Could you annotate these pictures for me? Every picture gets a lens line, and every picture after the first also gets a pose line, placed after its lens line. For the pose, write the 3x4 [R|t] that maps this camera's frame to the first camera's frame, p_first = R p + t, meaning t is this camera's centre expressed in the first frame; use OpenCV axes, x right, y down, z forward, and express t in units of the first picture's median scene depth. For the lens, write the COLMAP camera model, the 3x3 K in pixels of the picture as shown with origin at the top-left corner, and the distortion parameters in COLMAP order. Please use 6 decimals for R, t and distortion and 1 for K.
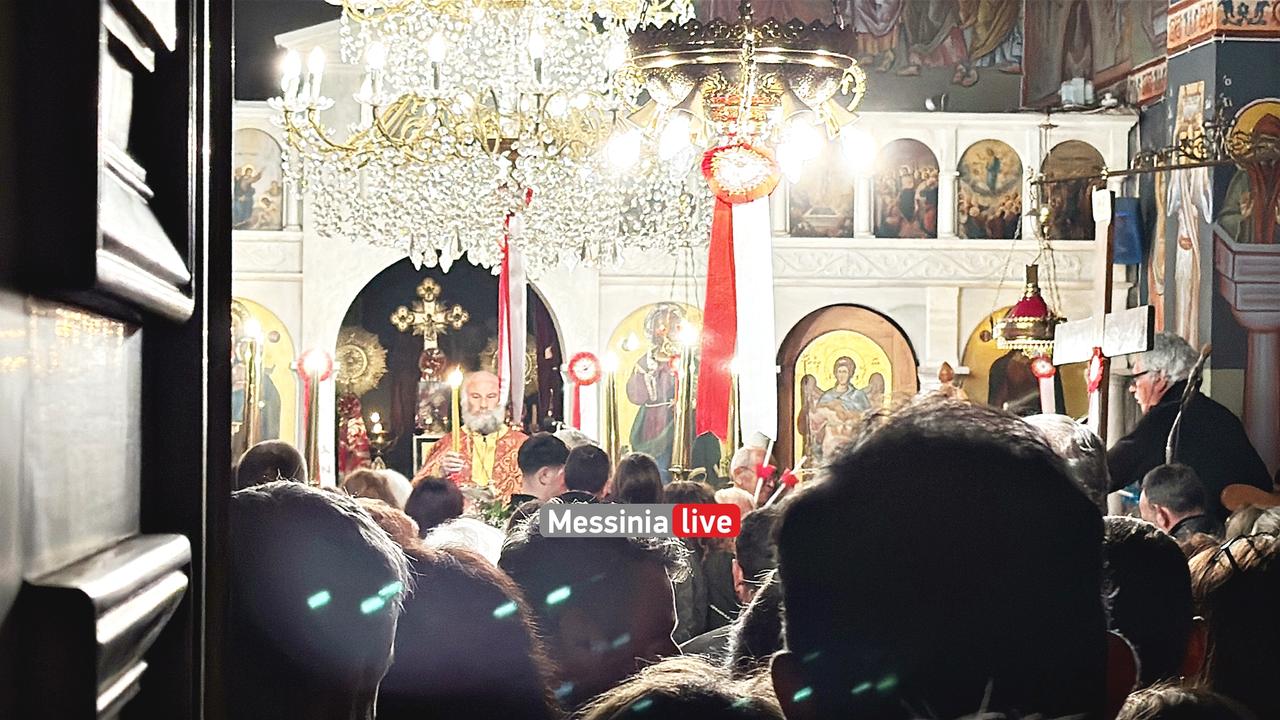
lens RADIAL K [[3715.0, 0, 639.2], [0, 3715.0, 353.9], [0, 0, 1]] dist [0.110164, 0.000000]
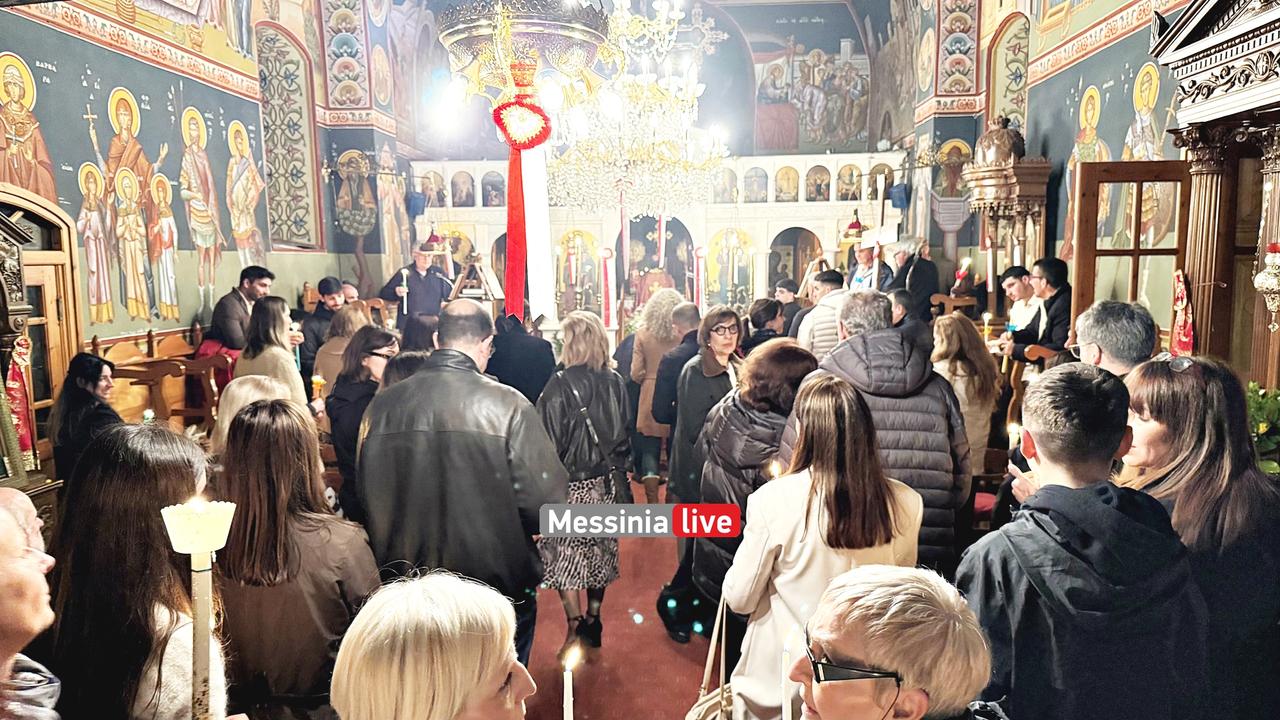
lens RADIAL K [[896.0, 0, 638.8], [0, 896.0, 367.3], [0, 0, 1]] dist [0.080759, -0.121852]
pose [[0.983827, 0.001634, -0.179117, 0.060933], [0.022440, 0.990956, 0.132295, -0.000940], [0.177713, -0.134175, 0.974892, 0.307570]]
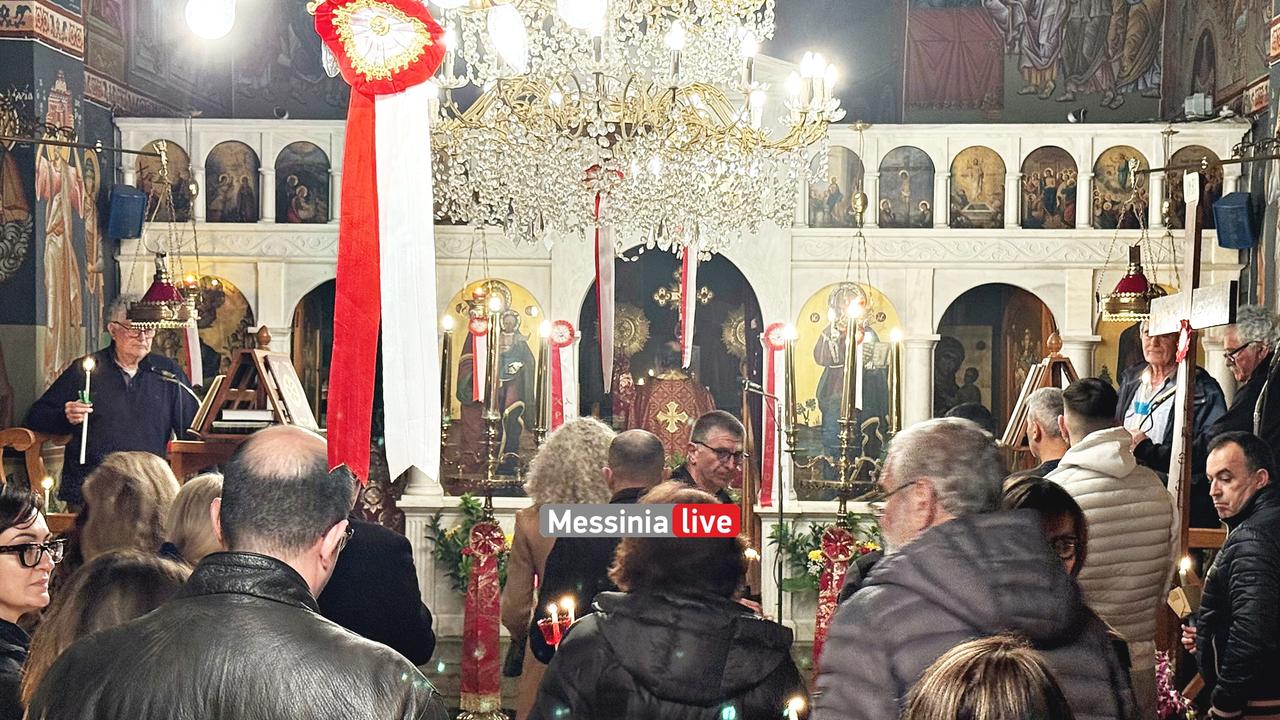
lens RADIAL K [[2080.7, 0, 634.1], [0, 2080.7, 366.7], [0, 0, 1]] dist [0.061029, 0.000000]
pose [[0.983783, 0.004706, -0.179298, 0.061180], [-0.000735, 0.999753, 0.022211, -0.001321], [0.179359, -0.021719, 0.983544, 0.310600]]
